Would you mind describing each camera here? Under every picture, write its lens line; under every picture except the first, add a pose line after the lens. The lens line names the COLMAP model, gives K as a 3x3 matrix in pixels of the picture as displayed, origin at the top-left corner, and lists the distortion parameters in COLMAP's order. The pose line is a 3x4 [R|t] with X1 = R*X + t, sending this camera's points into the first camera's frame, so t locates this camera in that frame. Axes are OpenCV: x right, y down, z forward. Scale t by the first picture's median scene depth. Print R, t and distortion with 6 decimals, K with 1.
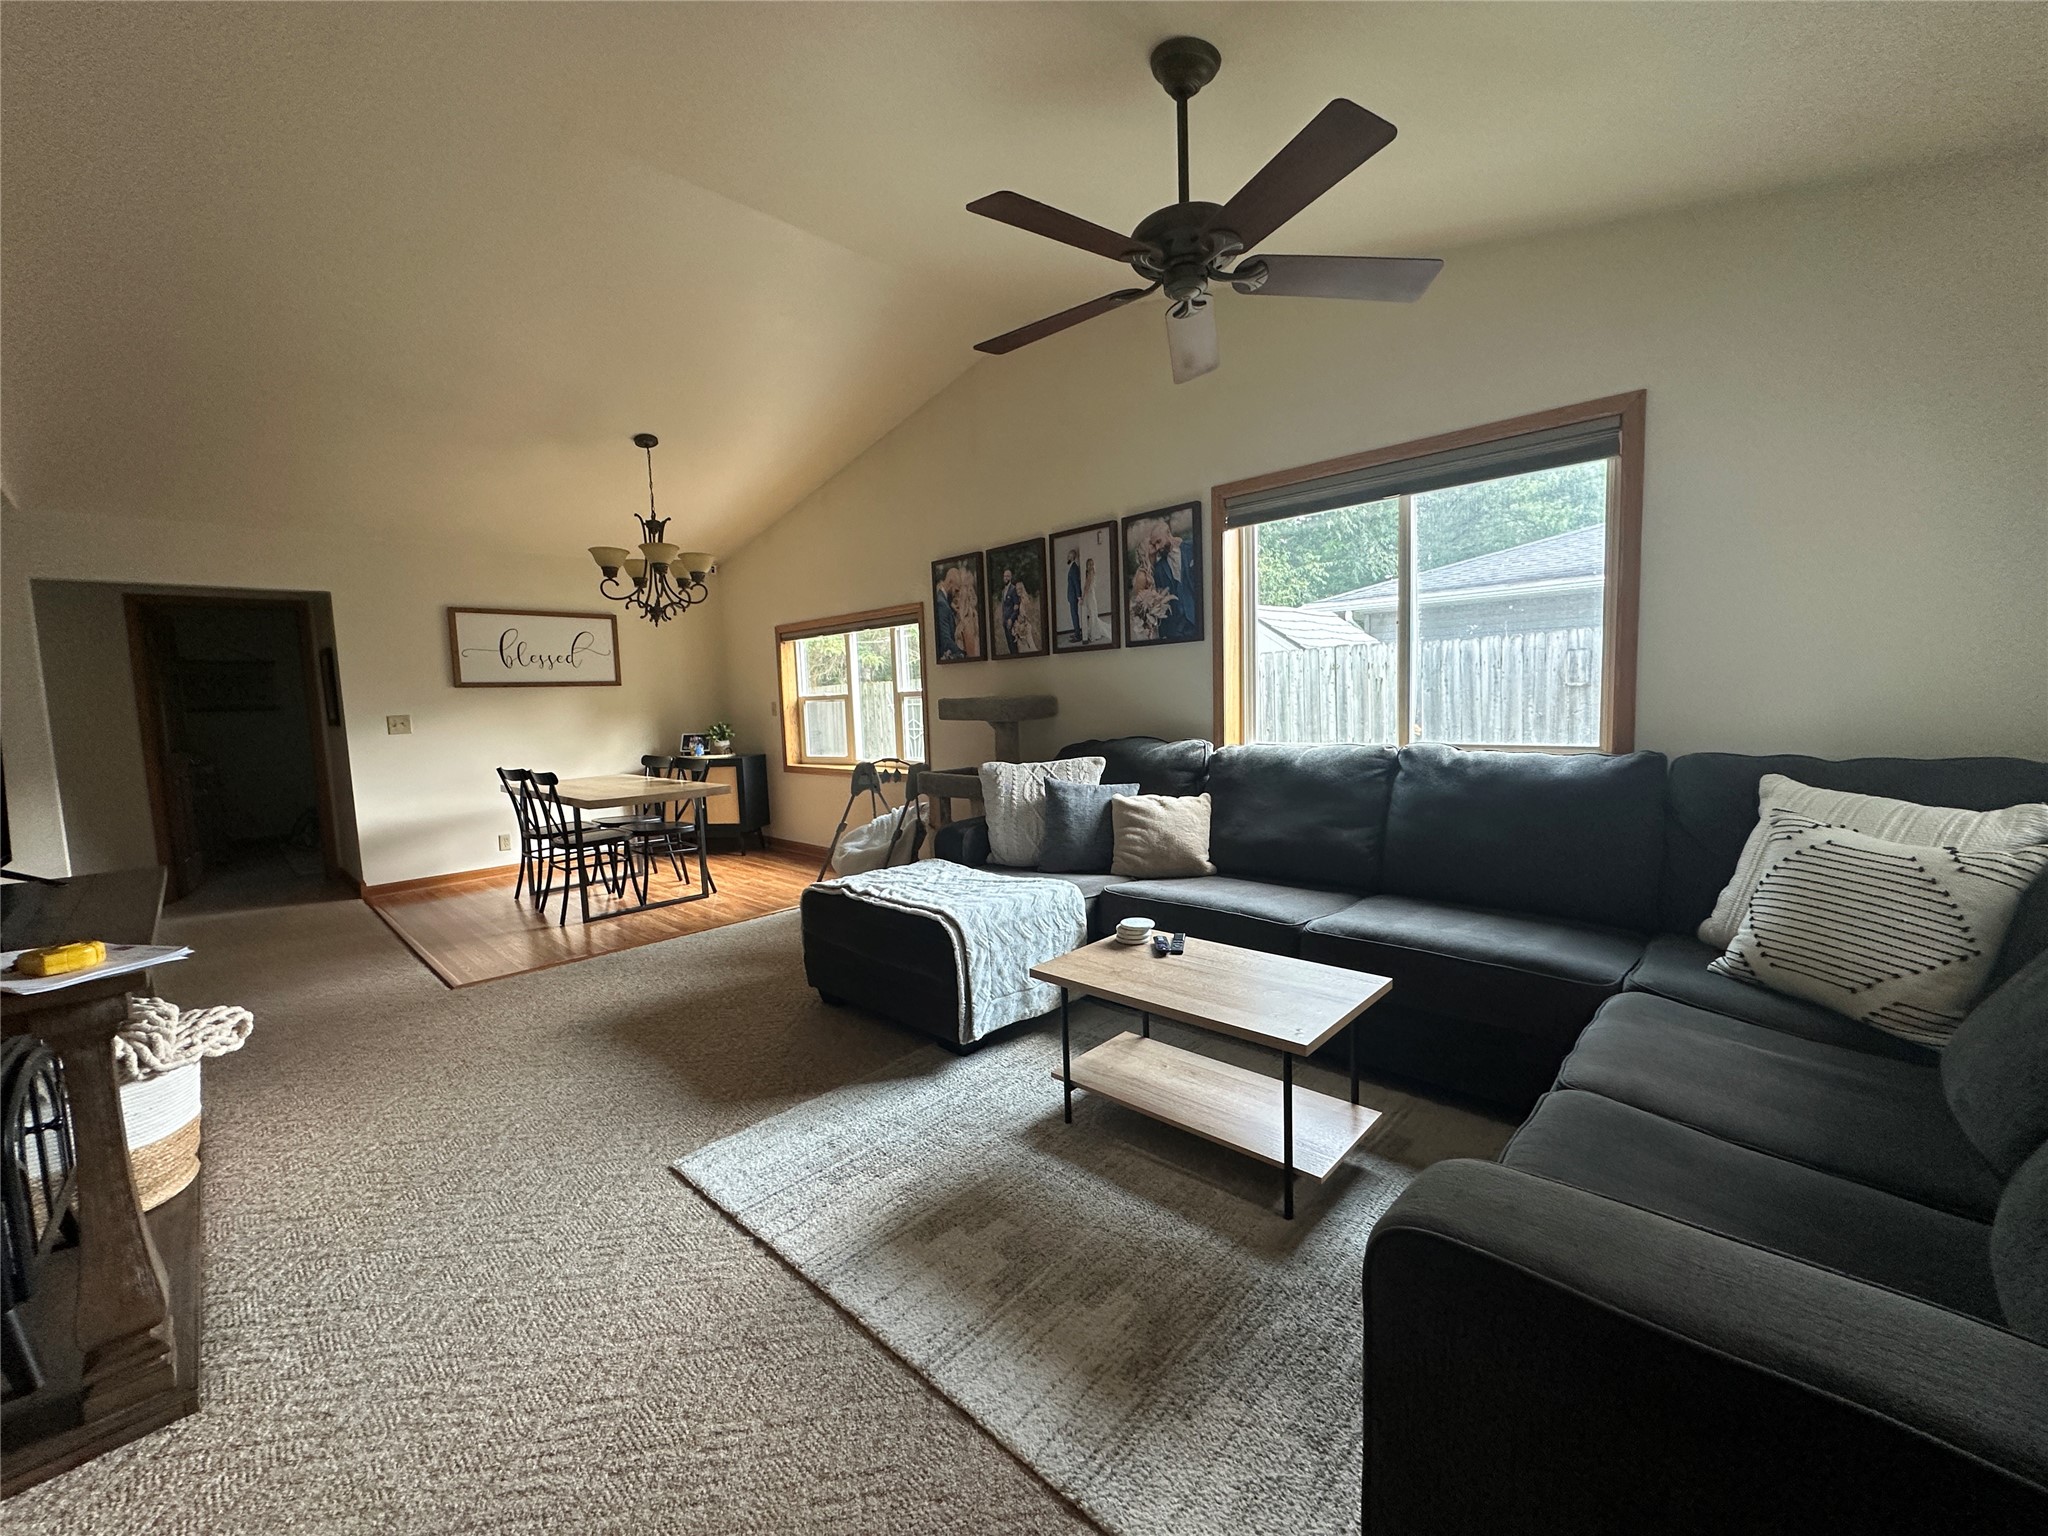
lens RADIAL K [[820.5, 0, 1031.1], [0, 820.5, 768.3], [0, 0, 1]] dist [-0.012625, 0.000006]
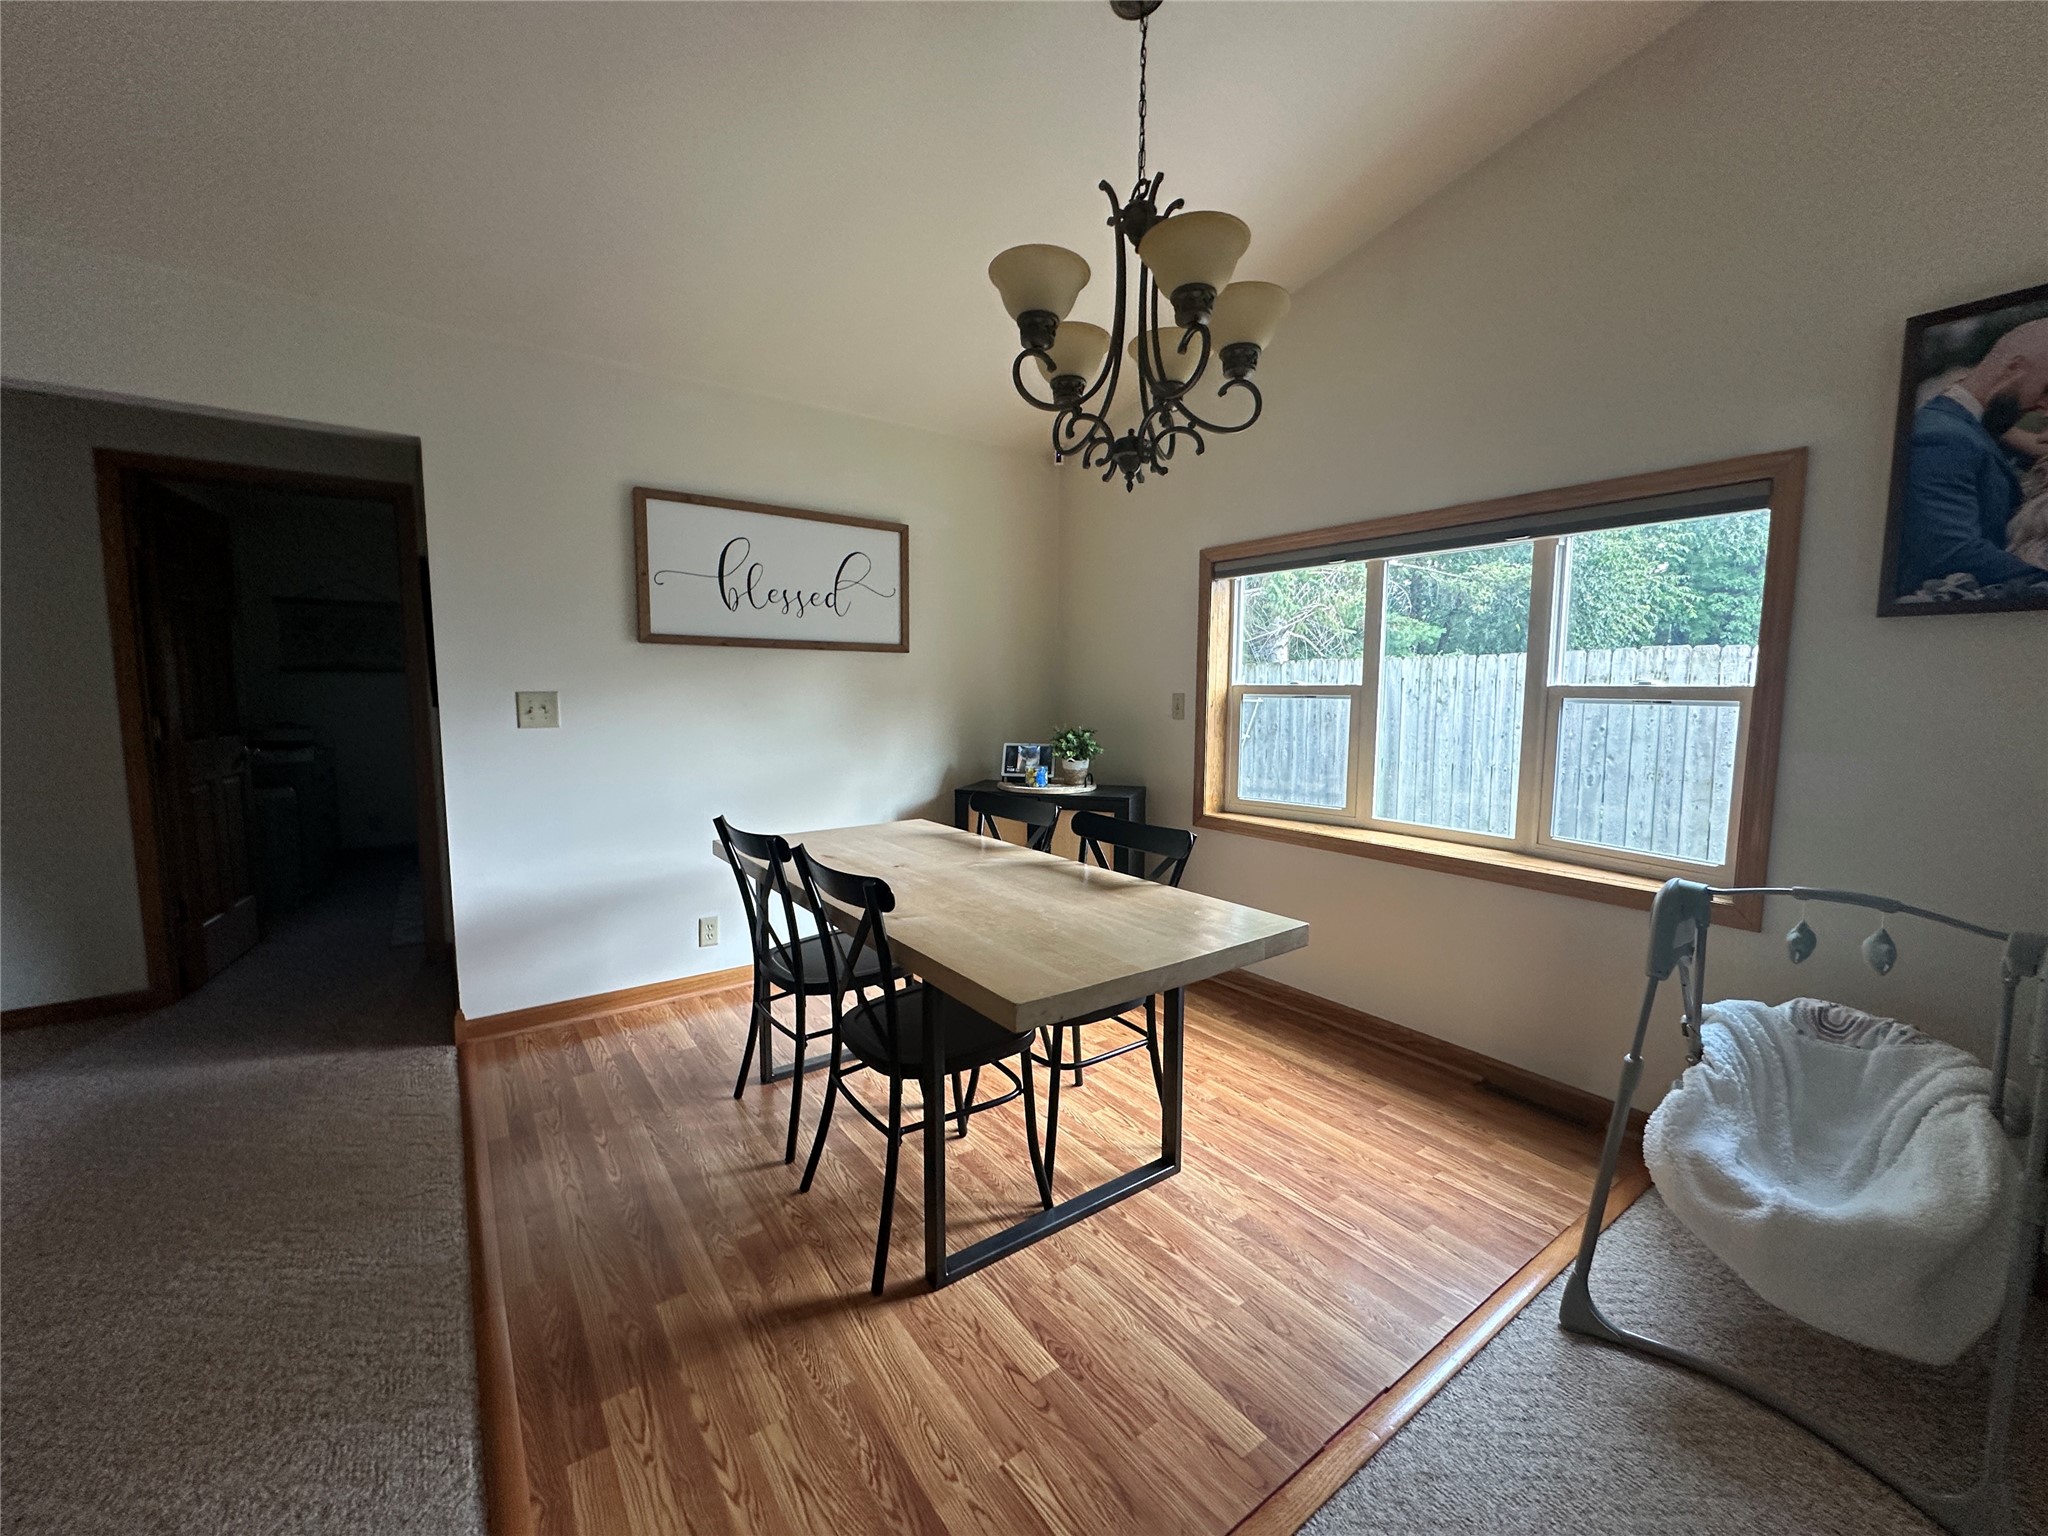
lens RADIAL K [[820.5, 0, 1018.5], [0, 820.5, 766.3], [0, 0, 1]] dist [-0.012625, 0.000006]
pose [[0.983372, 0.057251, -0.172344, -0.368204], [-0.055706, 0.998352, 0.013794, -0.039767], [0.172850, -0.003964, 0.984940, 0.519109]]
